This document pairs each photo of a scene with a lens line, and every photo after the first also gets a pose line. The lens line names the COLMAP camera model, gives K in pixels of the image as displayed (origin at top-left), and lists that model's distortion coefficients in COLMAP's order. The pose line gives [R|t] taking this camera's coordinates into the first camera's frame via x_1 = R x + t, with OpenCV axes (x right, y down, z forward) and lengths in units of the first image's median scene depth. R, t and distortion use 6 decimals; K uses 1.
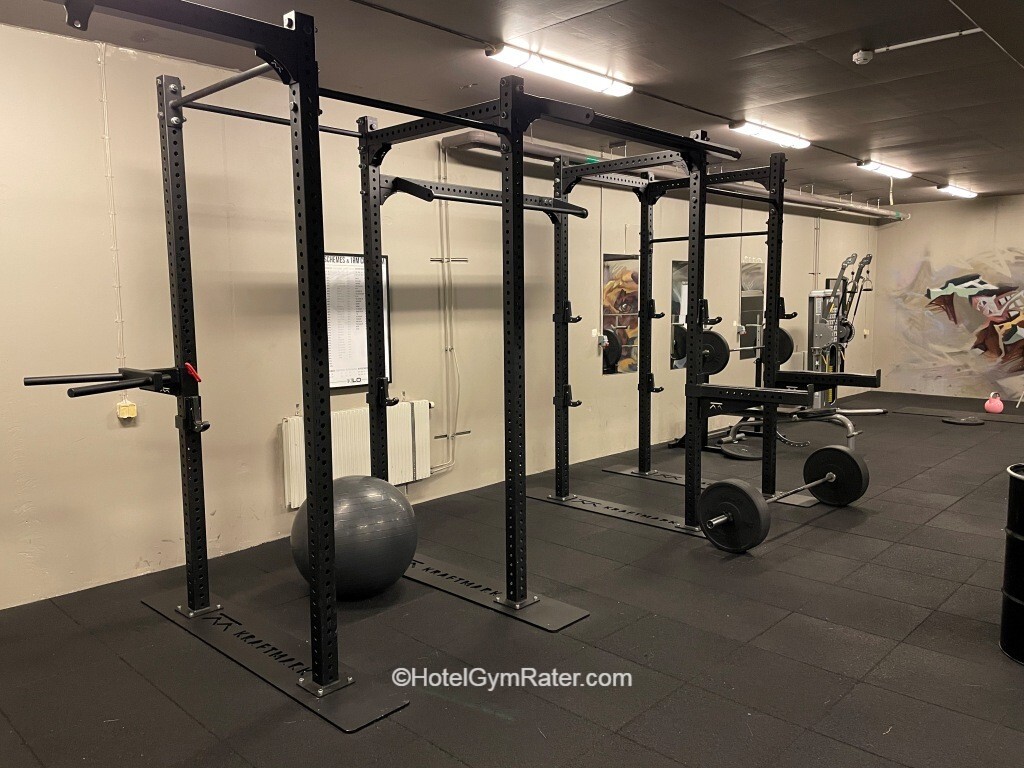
lens RADIAL K [[780.7, 0, 512.0], [0, 780.7, 384.0], [0, 0, 1]] dist [0.096920, -0.115925]
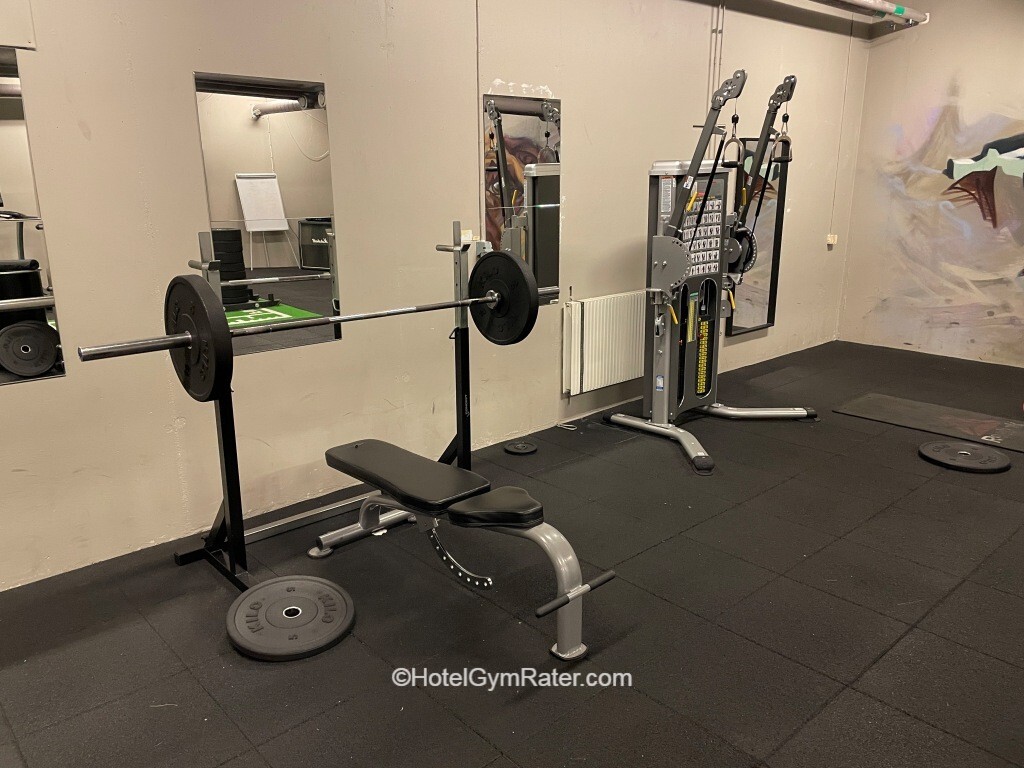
lens RADIAL K [[780.7, 0, 512.0], [0, 780.7, 384.0], [0, 0, 1]] dist [0.096920, -0.115925]
pose [[0.997574, 0.023374, -0.065570, 0.271012], [-0.013058, 0.988055, 0.153549, -0.049273], [0.068376, -0.152321, 0.985963, 0.432340]]
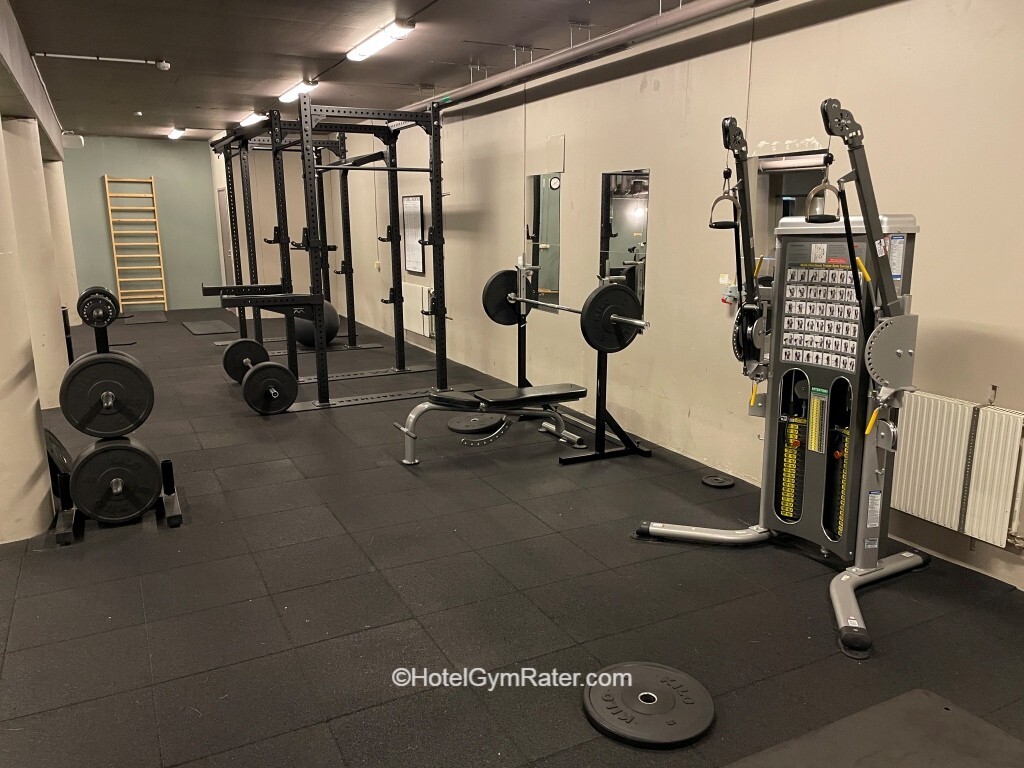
lens RADIAL K [[780.7, 0, 512.0], [0, 780.7, 384.0], [0, 0, 1]] dist [0.096920, -0.115925]
pose [[-0.312533, 0.214725, -0.925320, 0.658015], [-0.088658, 0.963270, 0.253477, -0.103615], [0.945761, 0.161257, -0.282016, 0.816567]]
